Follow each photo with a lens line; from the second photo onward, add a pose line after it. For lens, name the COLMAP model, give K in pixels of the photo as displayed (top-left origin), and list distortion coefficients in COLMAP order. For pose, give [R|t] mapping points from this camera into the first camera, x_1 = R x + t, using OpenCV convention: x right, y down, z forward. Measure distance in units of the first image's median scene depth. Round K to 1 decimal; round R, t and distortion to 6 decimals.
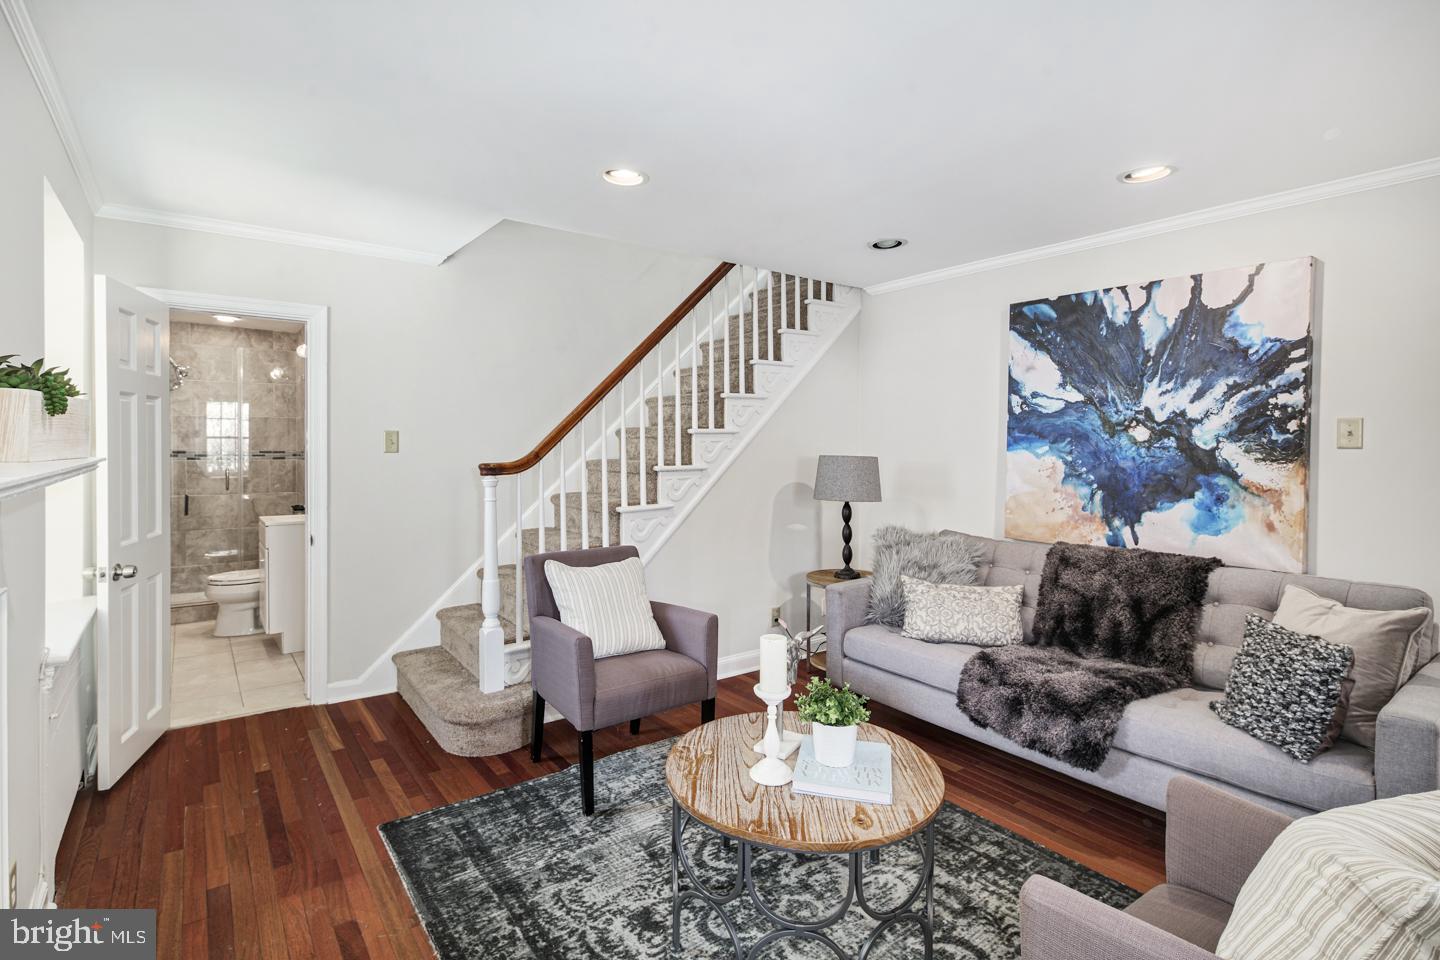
lens RADIAL K [[632.8, 0, 706.2], [0, 632.8, 449.1], [0, 0, 1]] dist [-0.001411, -0.000198]
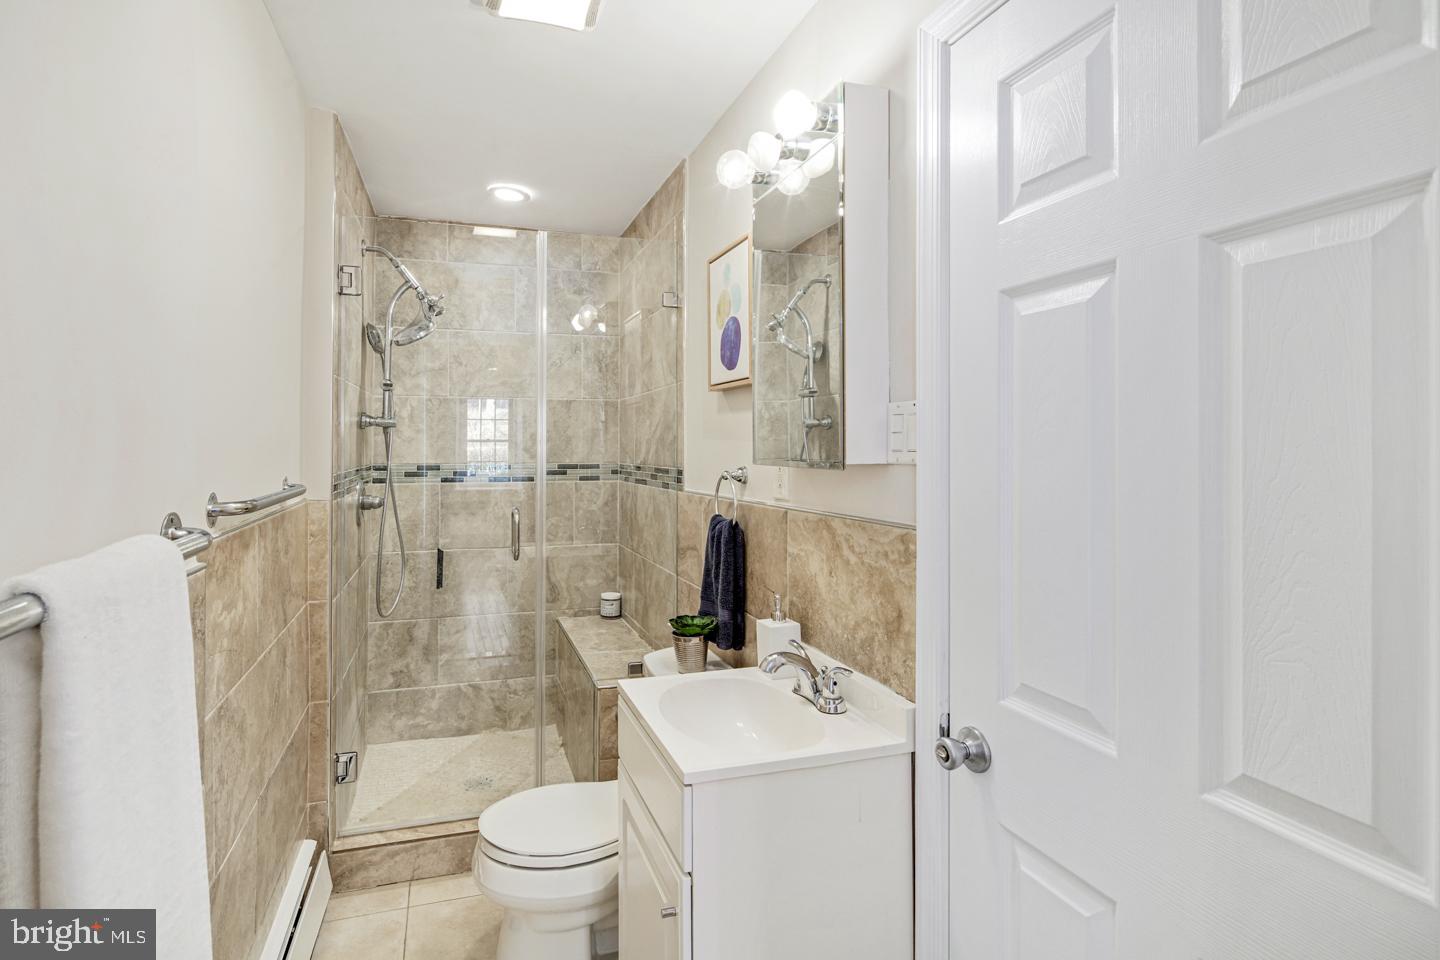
lens RADIAL K [[693.9, 0, 719.8], [0, 693.9, 470.7], [0, 0, 1]] dist [0.010789, -0.002475]
pose [[0.950240, 0.004037, -0.311493, -0.413148], [-0.005342, 0.999980, -0.003337, 0.009555], [0.311473, 0.004835, 0.950243, 0.512249]]
